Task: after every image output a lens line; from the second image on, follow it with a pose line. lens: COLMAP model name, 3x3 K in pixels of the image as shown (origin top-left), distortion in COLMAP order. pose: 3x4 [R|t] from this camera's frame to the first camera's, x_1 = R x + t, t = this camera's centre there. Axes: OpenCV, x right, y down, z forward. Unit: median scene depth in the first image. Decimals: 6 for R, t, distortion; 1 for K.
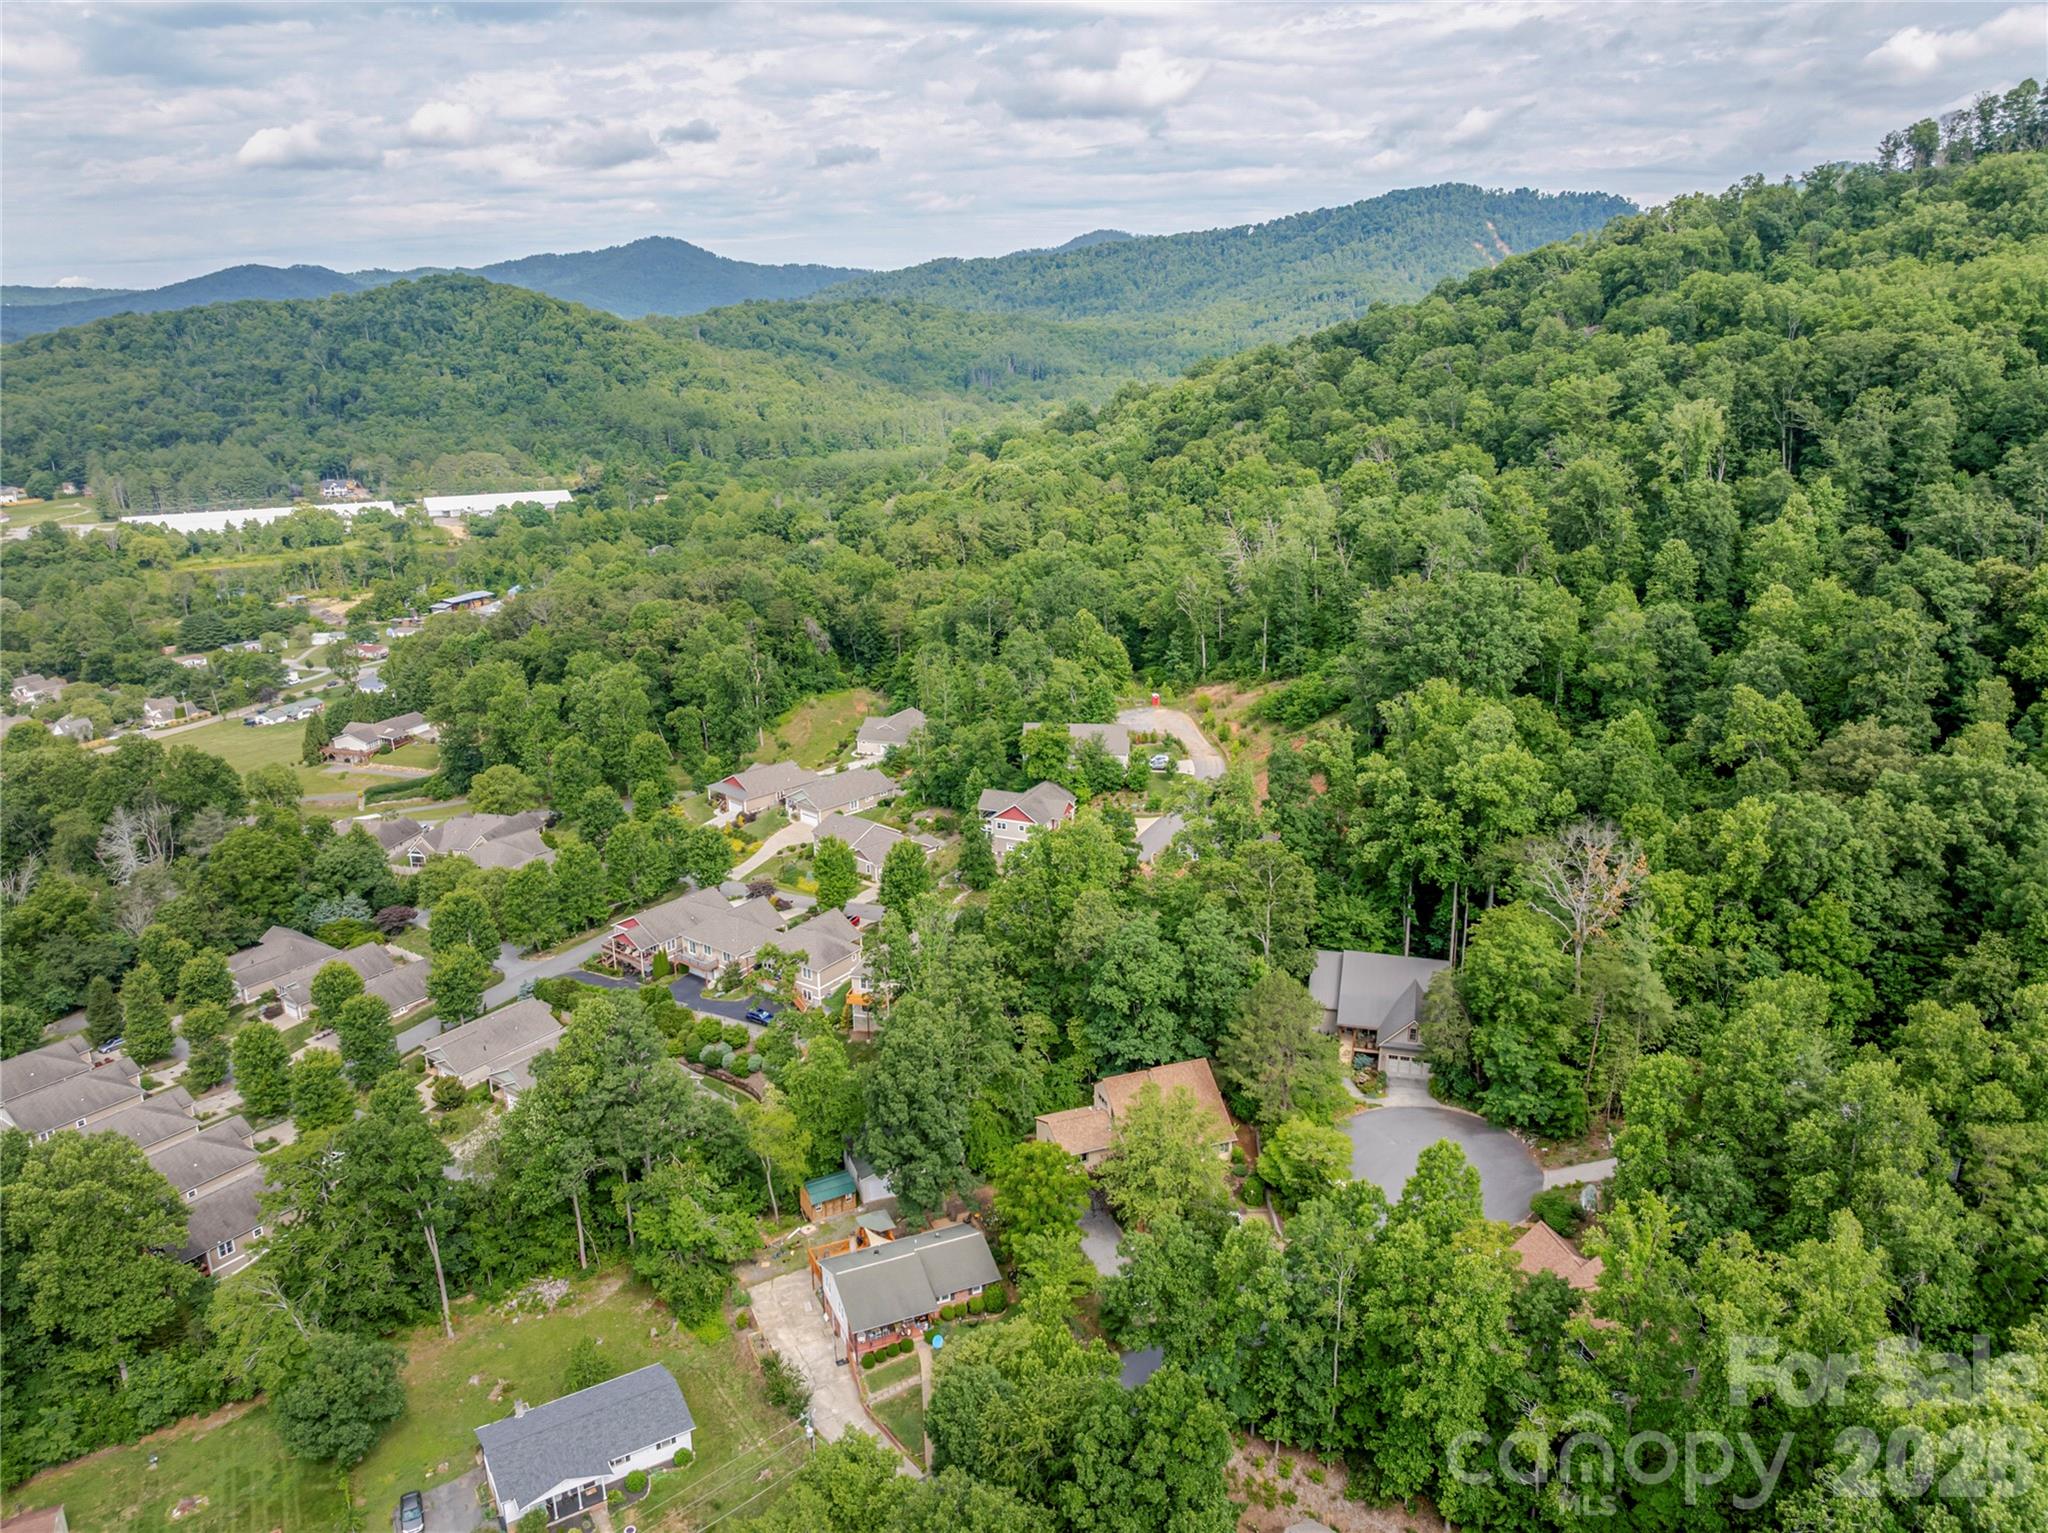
lens RADIAL K [[1444.8, 0, 1032.3], [0, 1444.8, 759.1], [0, 0, 1]] dist [-0.034178, -0.003892]
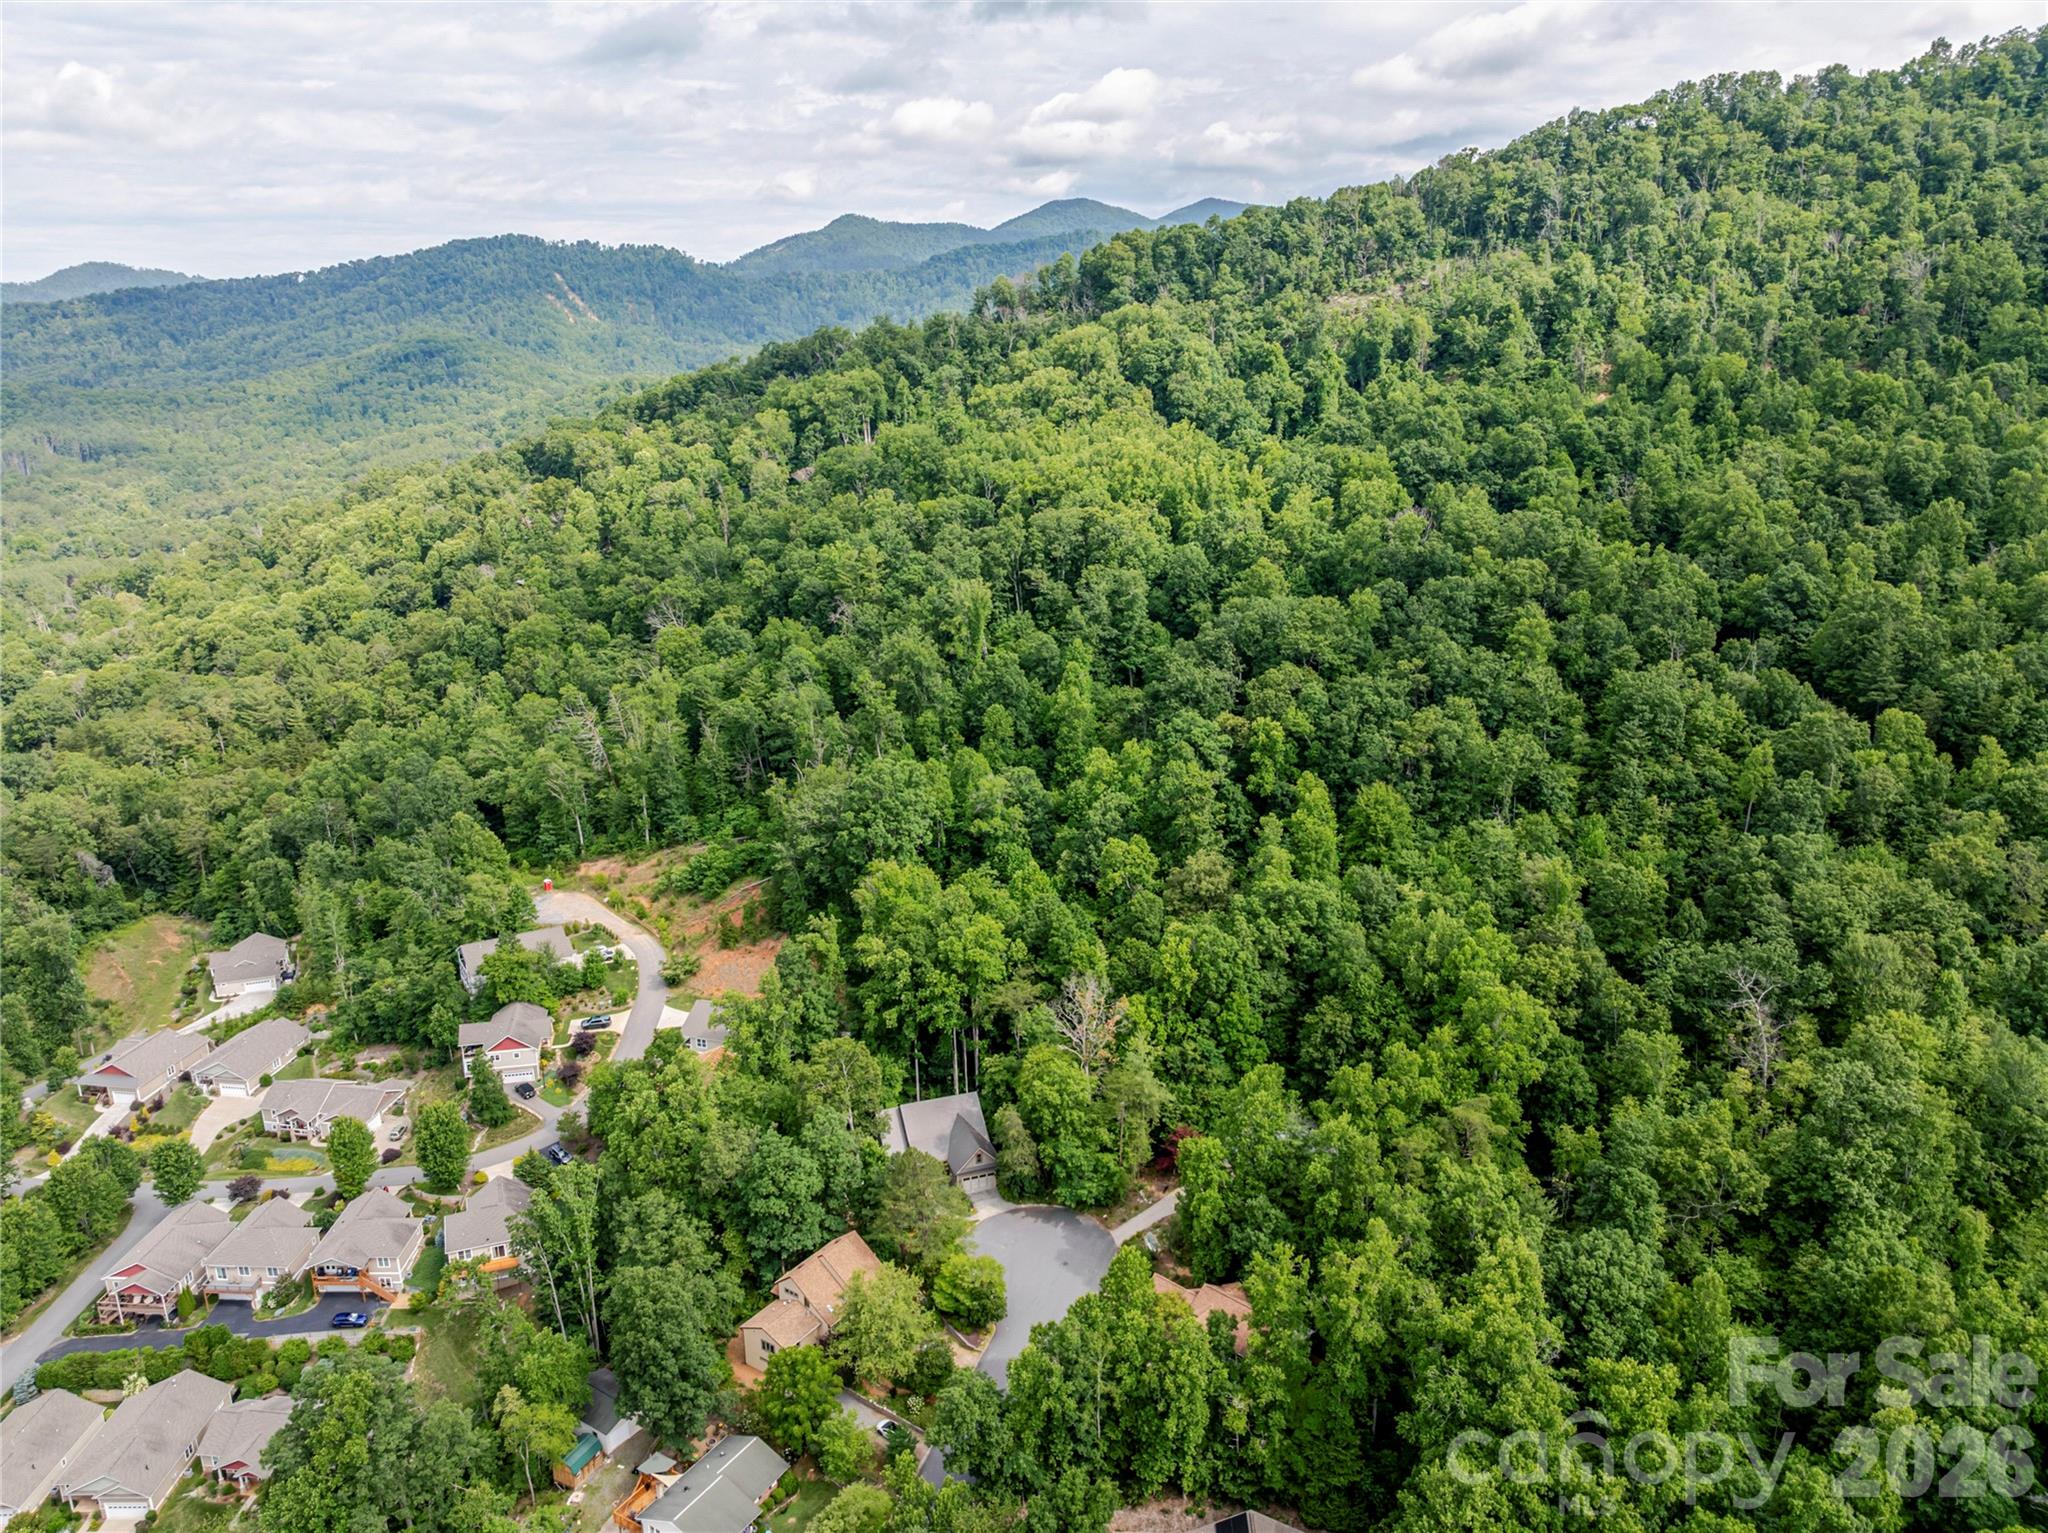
lens RADIAL K [[1445.0, 0, 1024.0], [0, 1445.0, 766.5], [0, 0, 1]] dist [-0.032834, -0.000056]
pose [[0.818299, -0.165273, 0.550519, -0.350456], [0.170459, 0.984462, 0.042176, -0.199680], [-0.548936, 0.059329, 0.833756, -0.138583]]
